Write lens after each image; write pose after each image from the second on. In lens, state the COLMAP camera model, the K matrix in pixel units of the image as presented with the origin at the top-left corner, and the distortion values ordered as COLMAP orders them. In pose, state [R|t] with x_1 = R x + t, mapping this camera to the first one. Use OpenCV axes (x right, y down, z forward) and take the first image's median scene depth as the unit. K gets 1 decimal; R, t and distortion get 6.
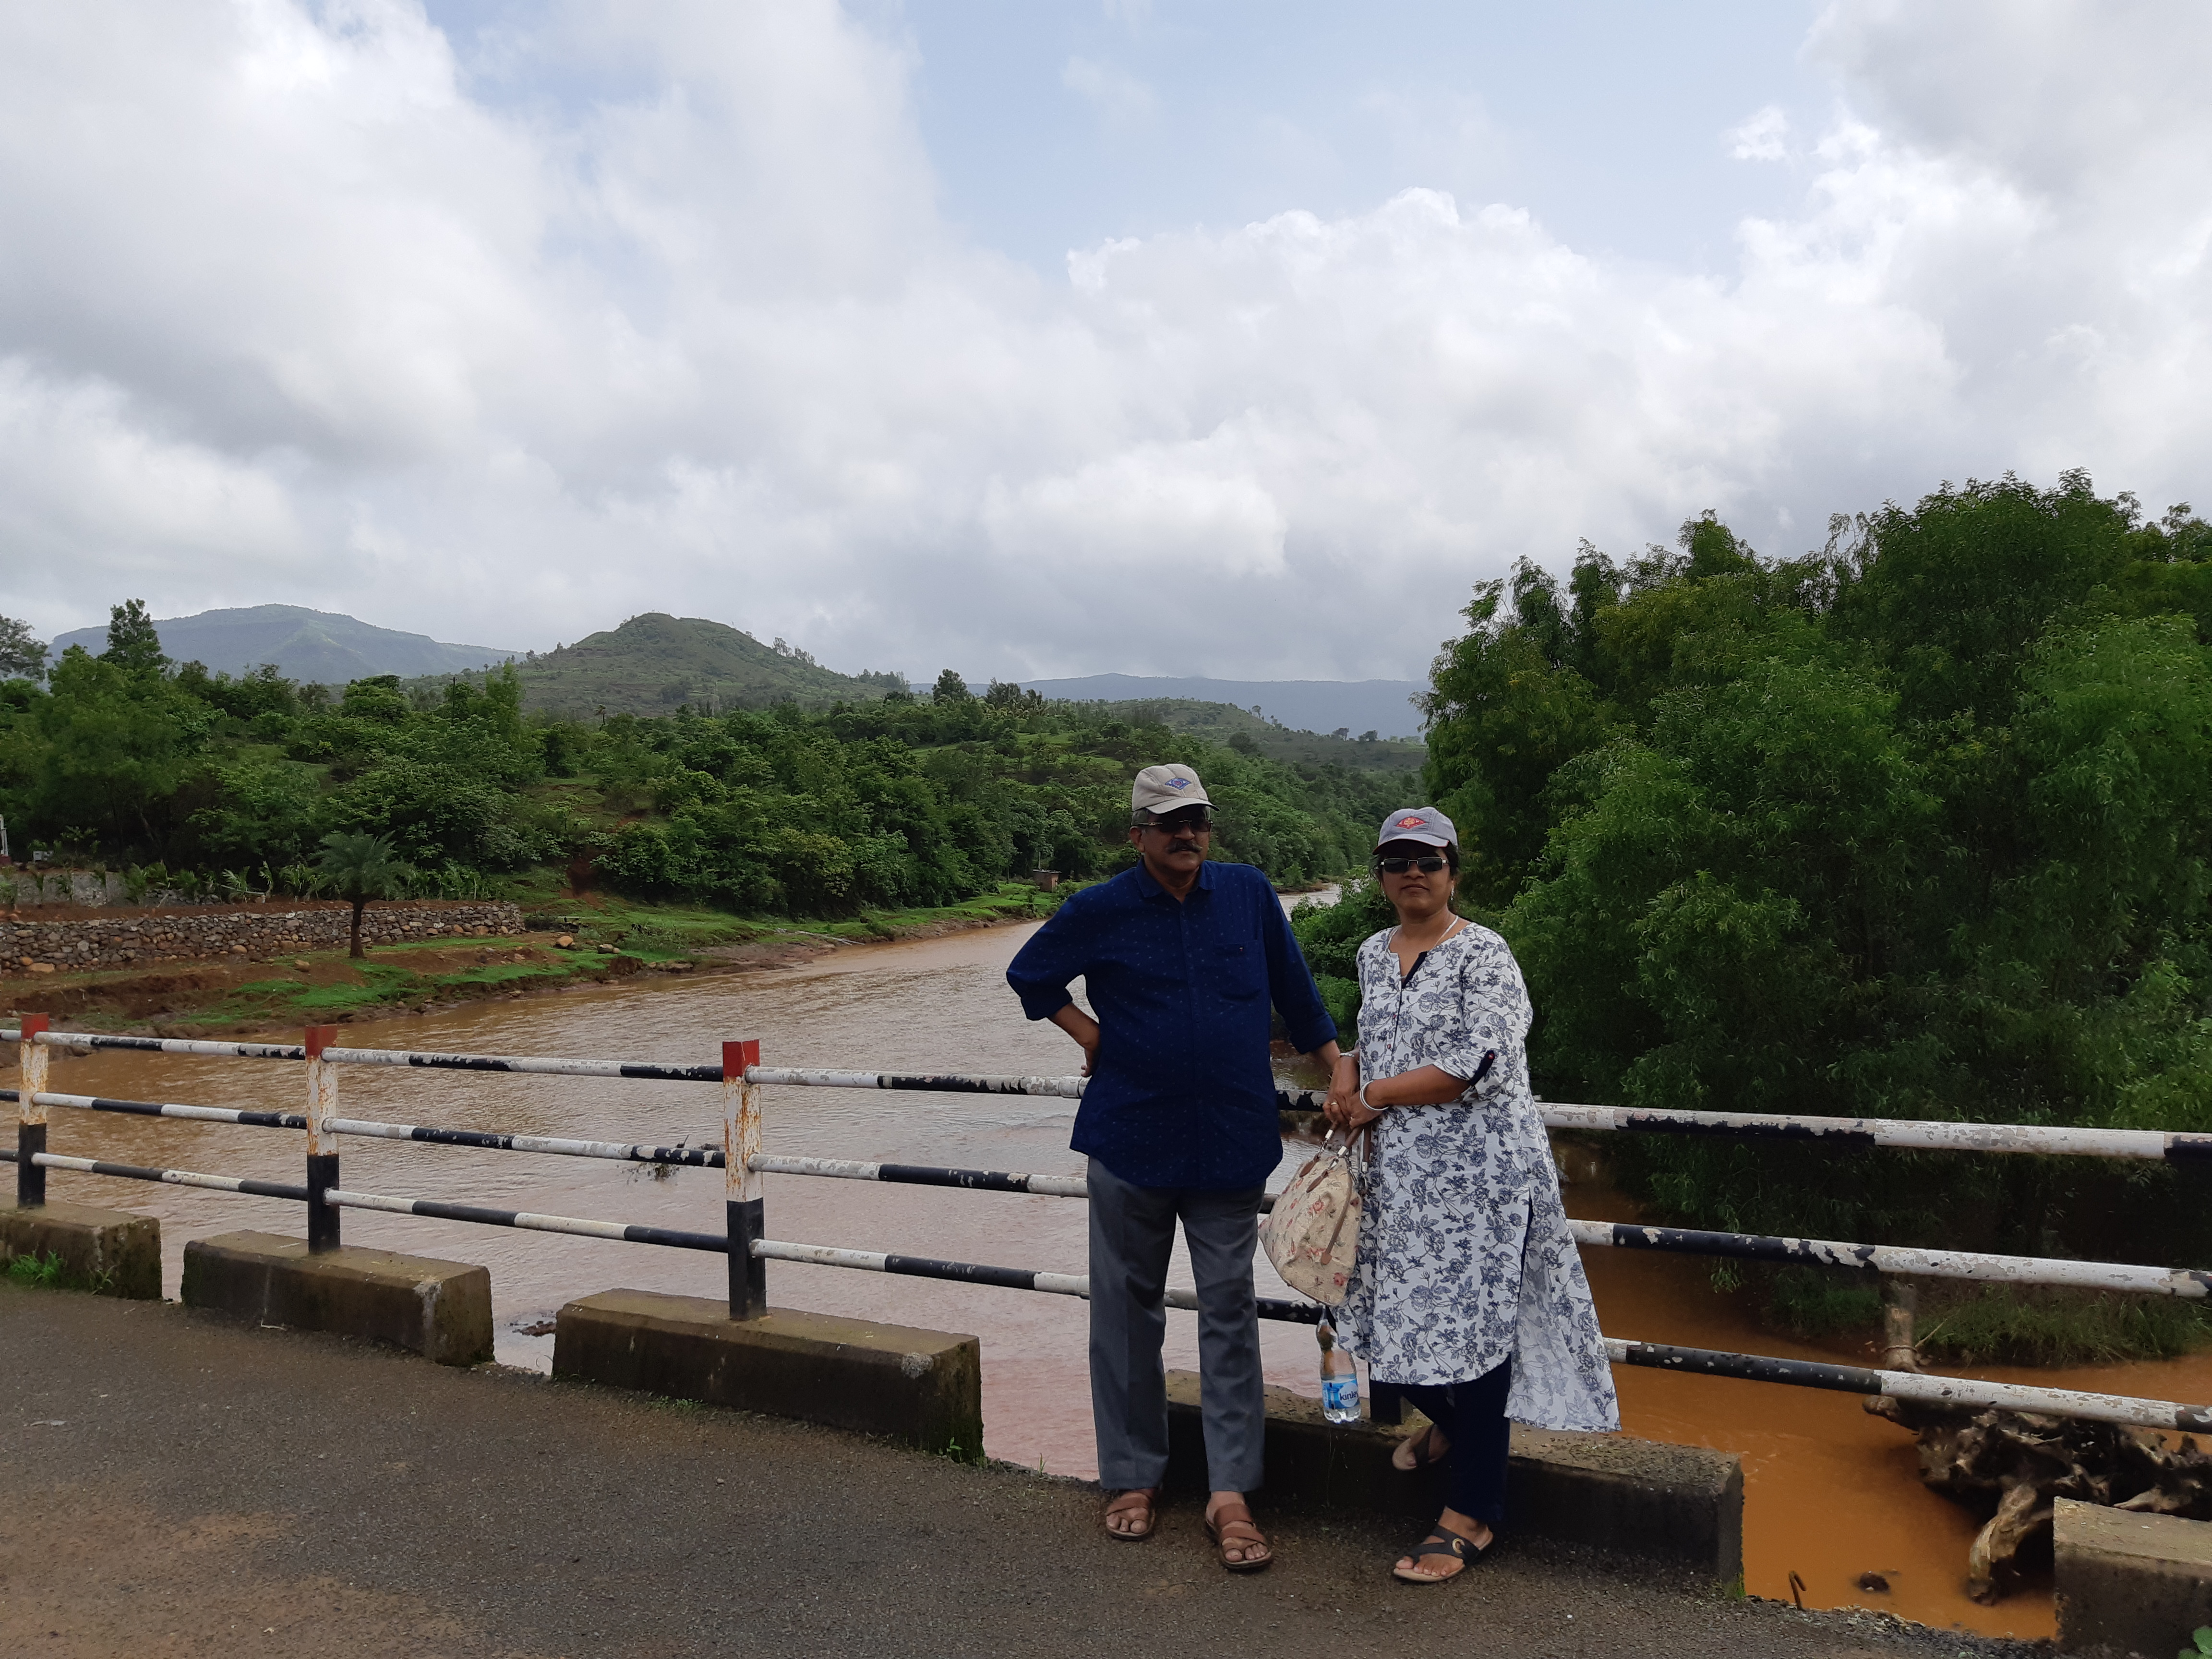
lens RADIAL K [[1707.7, 0, 1108.3], [0, 1707.7, 845.6], [0, 0, 1]] dist [-0.015888, -0.011491]
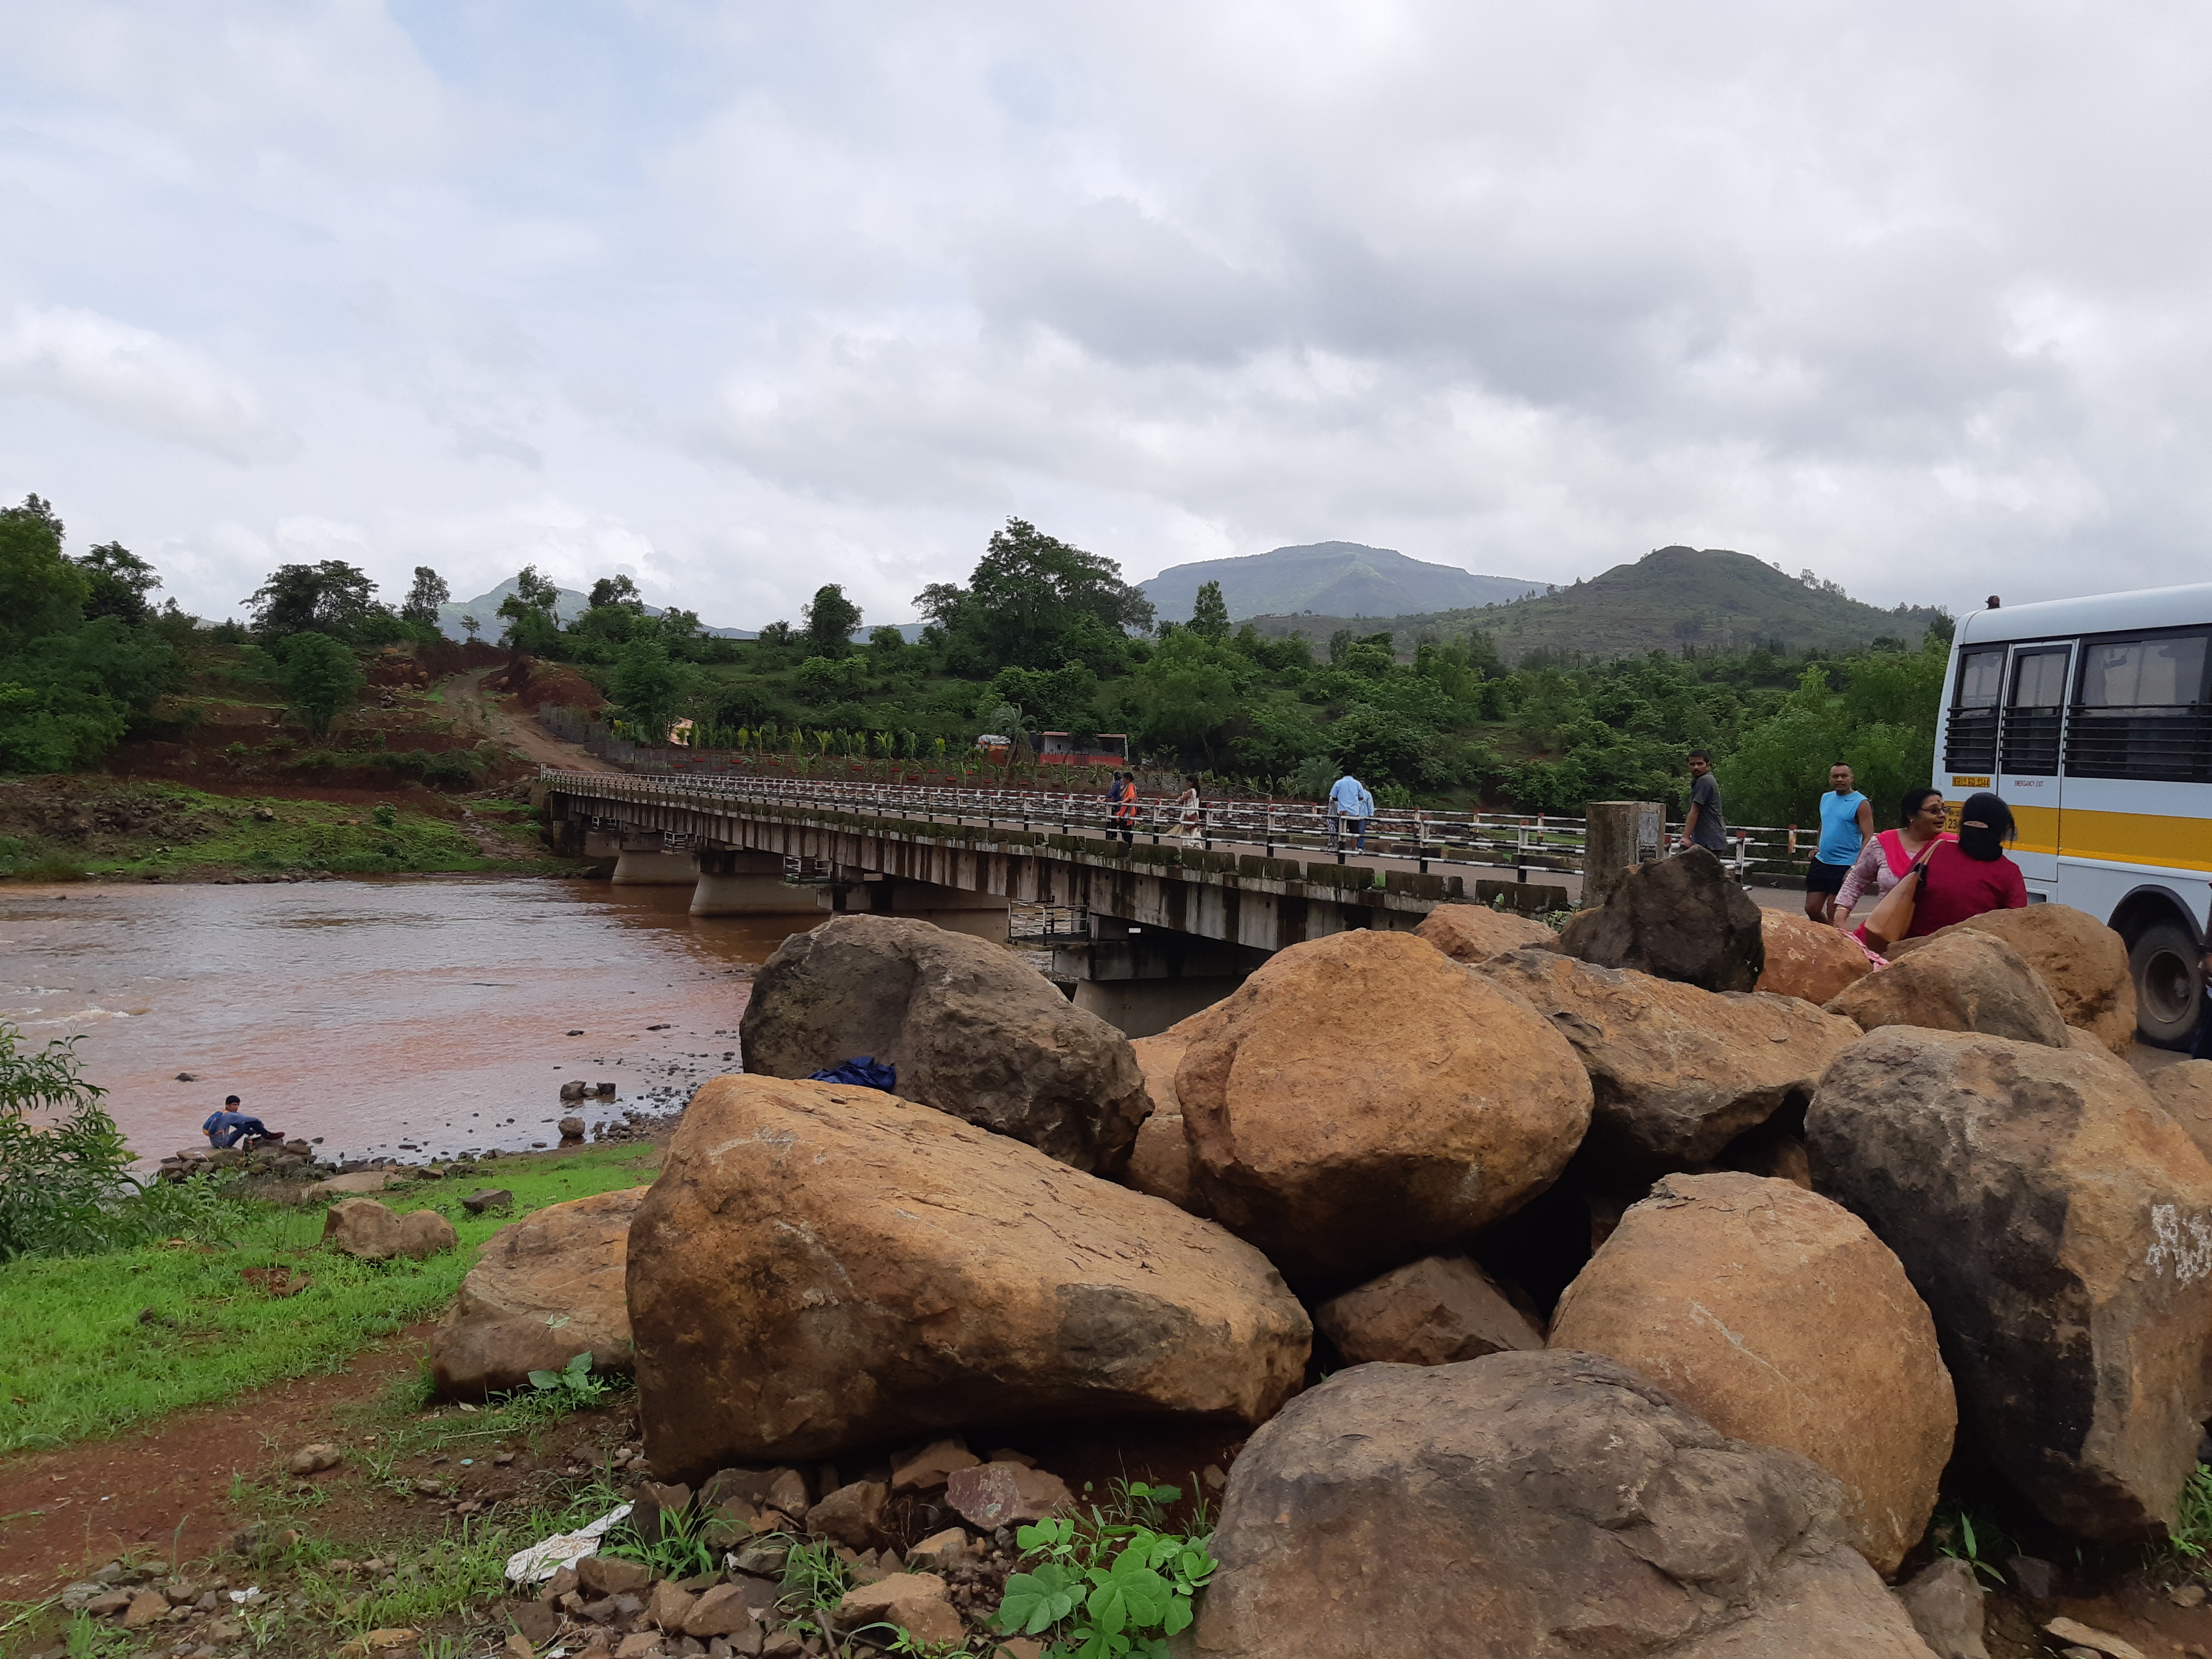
lens RADIAL K [[1707.7, 0, 1105.9], [0, 1707.7, 828.9], [0, 0, 1]] dist [-0.015888, -0.011491]
pose [[0.832845, 0.077589, -0.548041, 0.170053], [-0.059415, 0.996937, 0.050851, -0.007745], [0.550308, -0.009789, 0.834904, -0.275657]]
